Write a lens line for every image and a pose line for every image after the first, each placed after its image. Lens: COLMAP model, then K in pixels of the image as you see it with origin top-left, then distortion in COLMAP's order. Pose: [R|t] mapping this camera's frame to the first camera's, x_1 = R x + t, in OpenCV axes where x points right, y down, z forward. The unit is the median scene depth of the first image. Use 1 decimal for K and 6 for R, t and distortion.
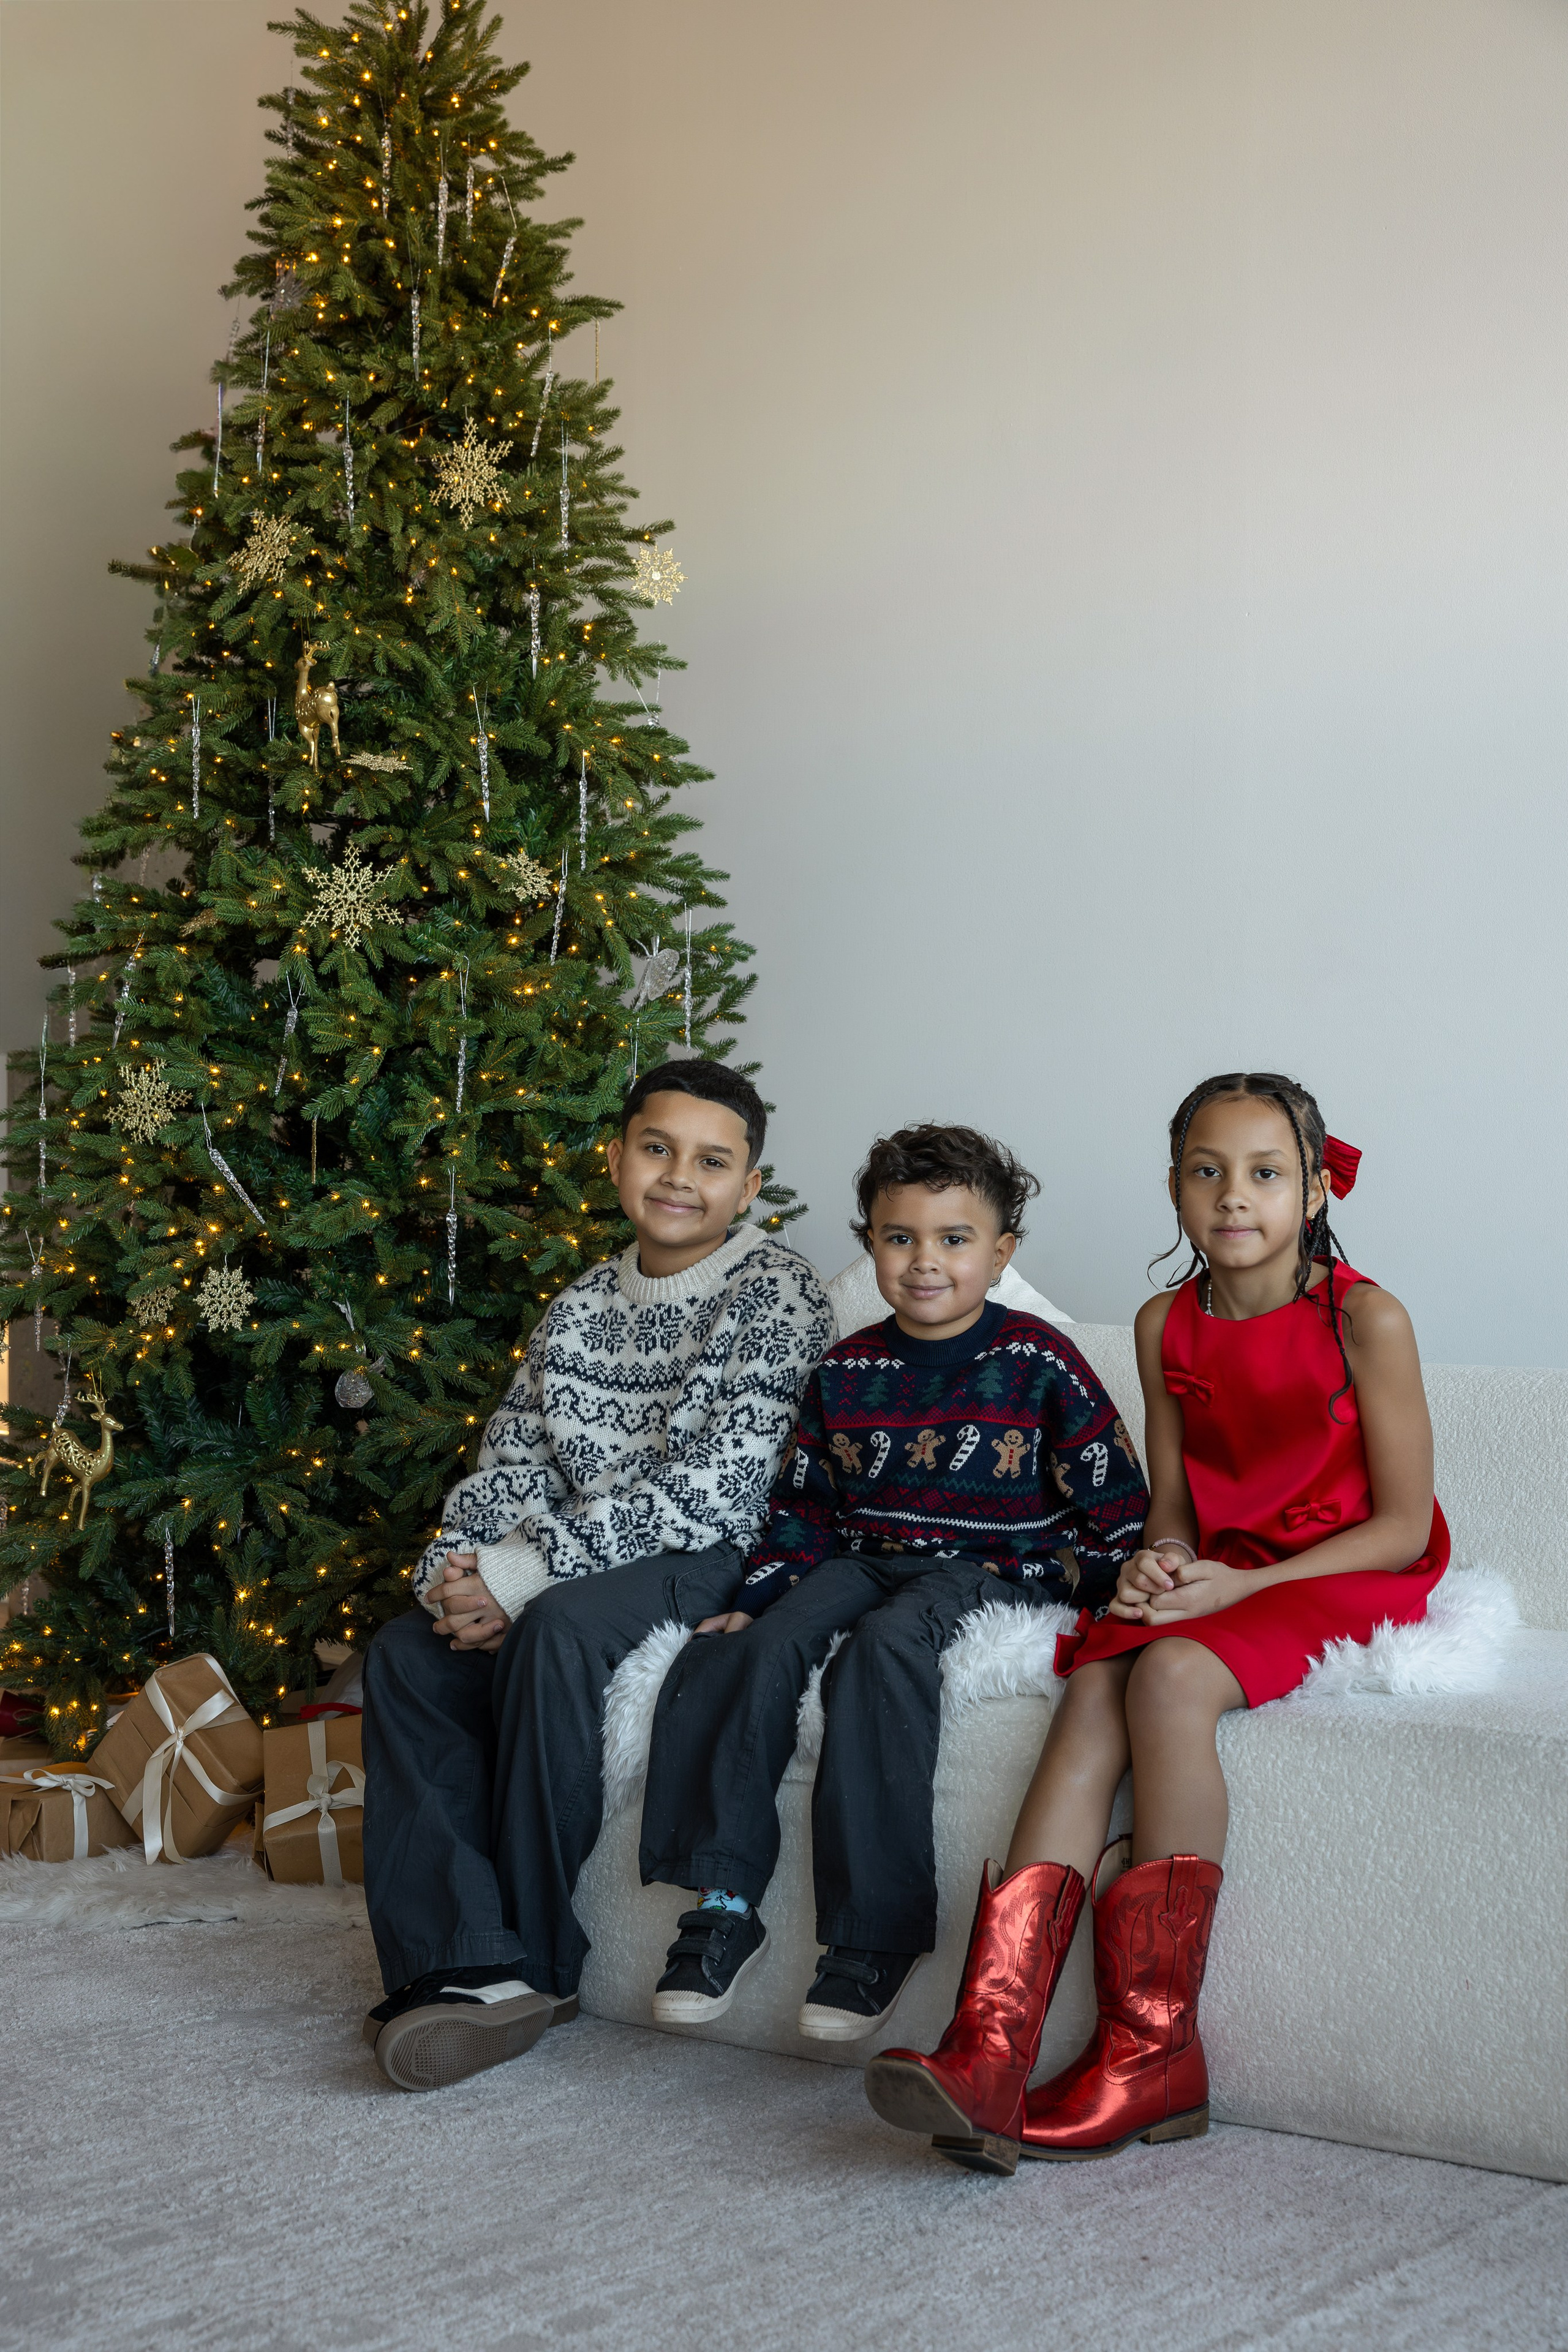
lens RADIAL K [[2895.4, 0, 773.1], [0, 2895.4, 1223.8], [0, 0, 1]] dist [0.020163, 0.000000]
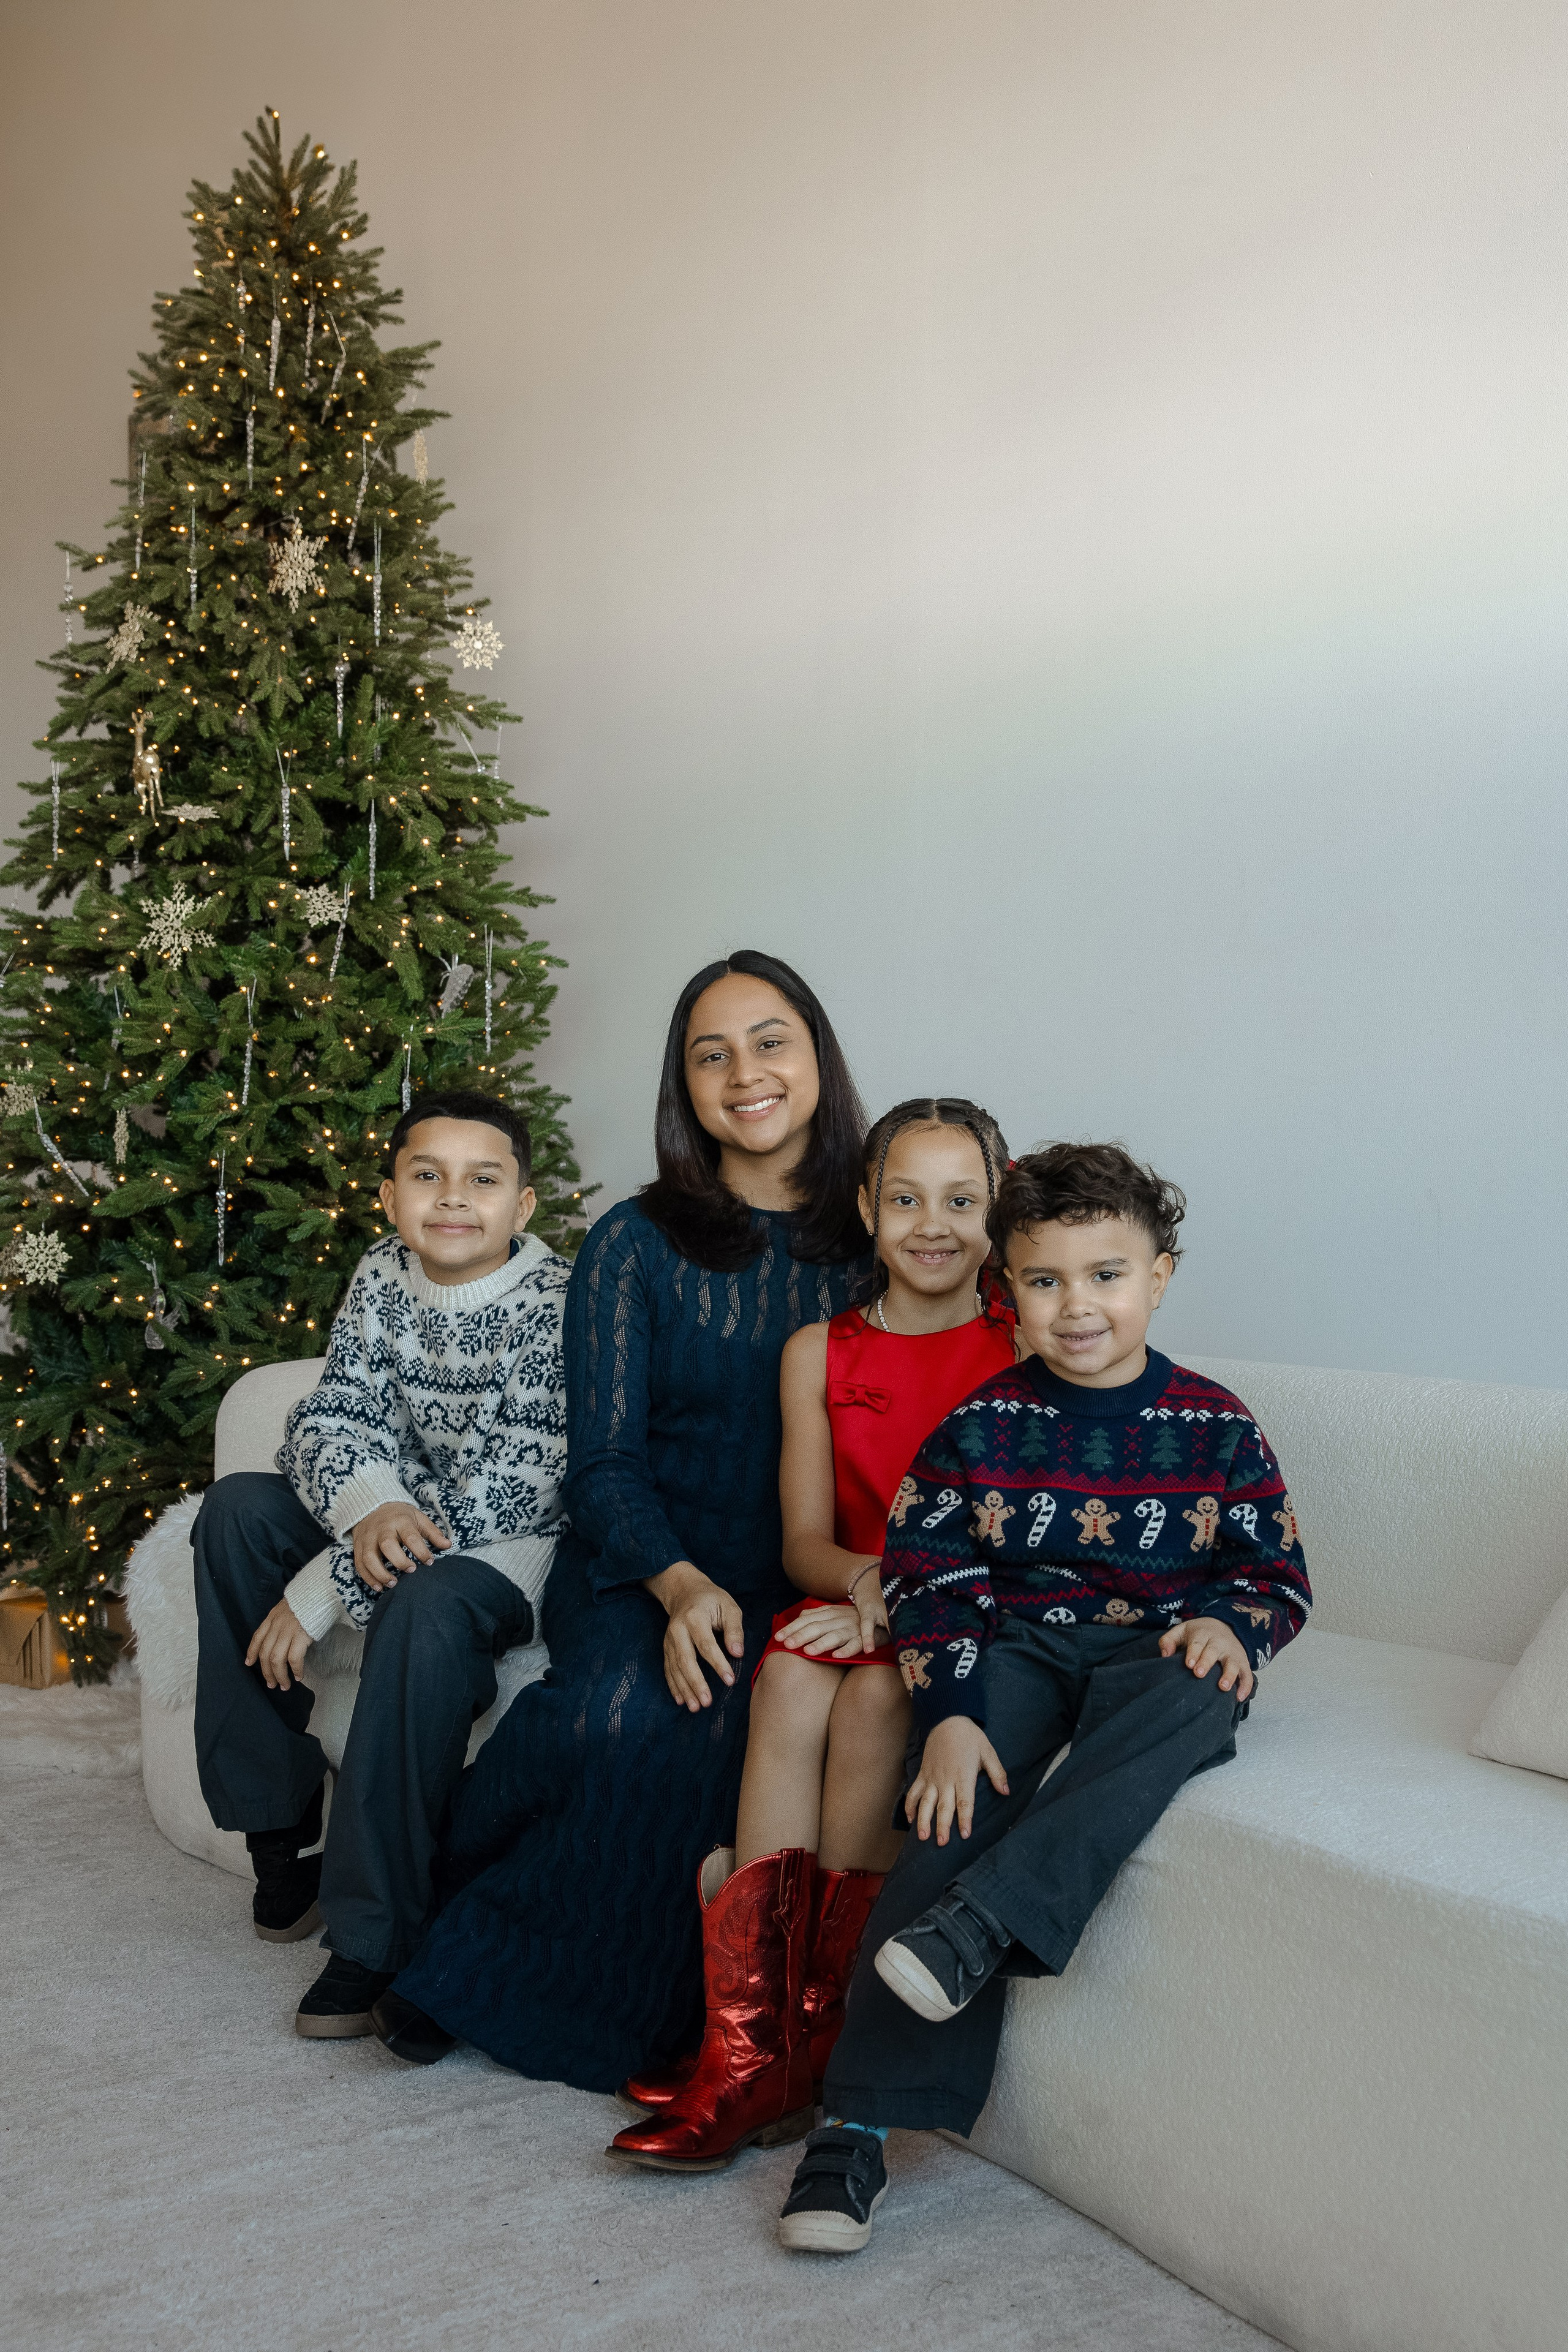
lens RADIAL K [[2550.0, 0, 770.4], [0, 2550.0, 1259.2], [0, 0, 1]] dist [-0.030394, 0.000000]
pose [[0.982108, 0.018872, -0.187369, 0.297122], [-0.012585, 0.999319, 0.034687, -0.013668], [0.187896, -0.031709, 0.981677, 0.005593]]
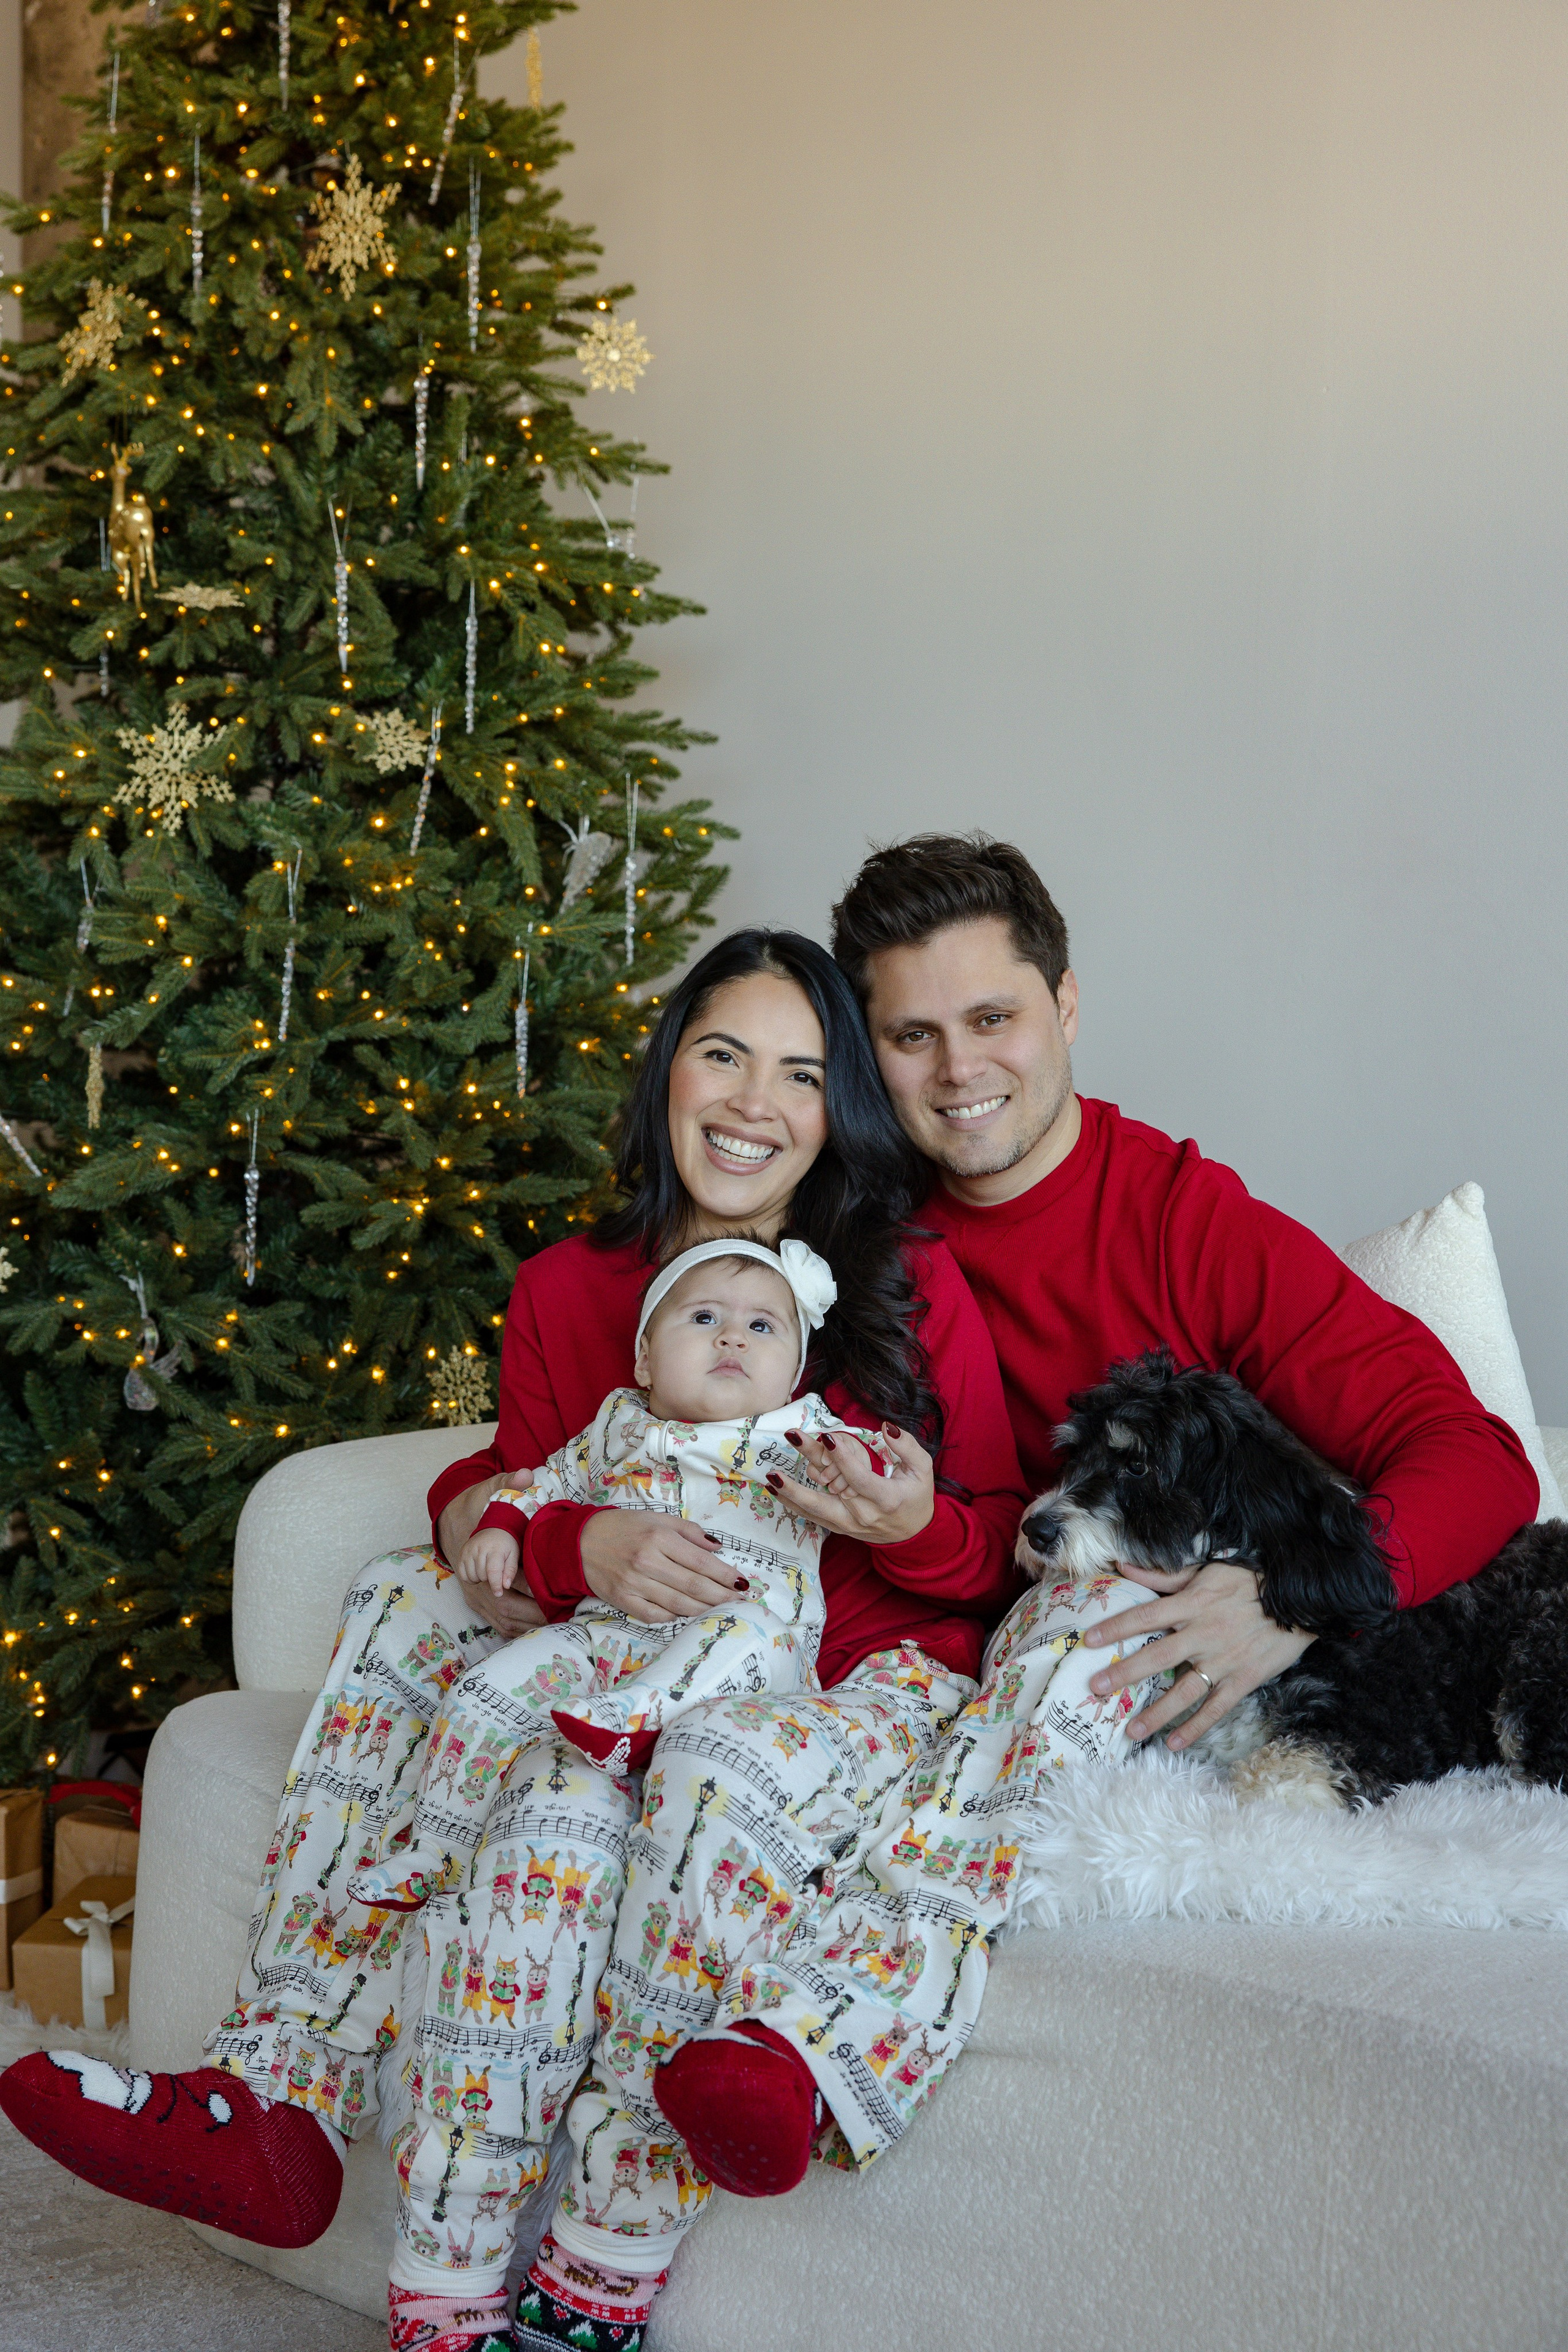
lens RADIAL K [[3335.2, 0, 727.8], [0, 3335.2, 1172.5], [0, 0, 1]] dist [0.059499, 0.000000]
pose [[0.983074, 0.023709, -0.181671, 0.173644], [-0.021247, 0.999654, 0.015486, -0.018819], [0.181975, -0.011364, 0.983237, 0.123647]]
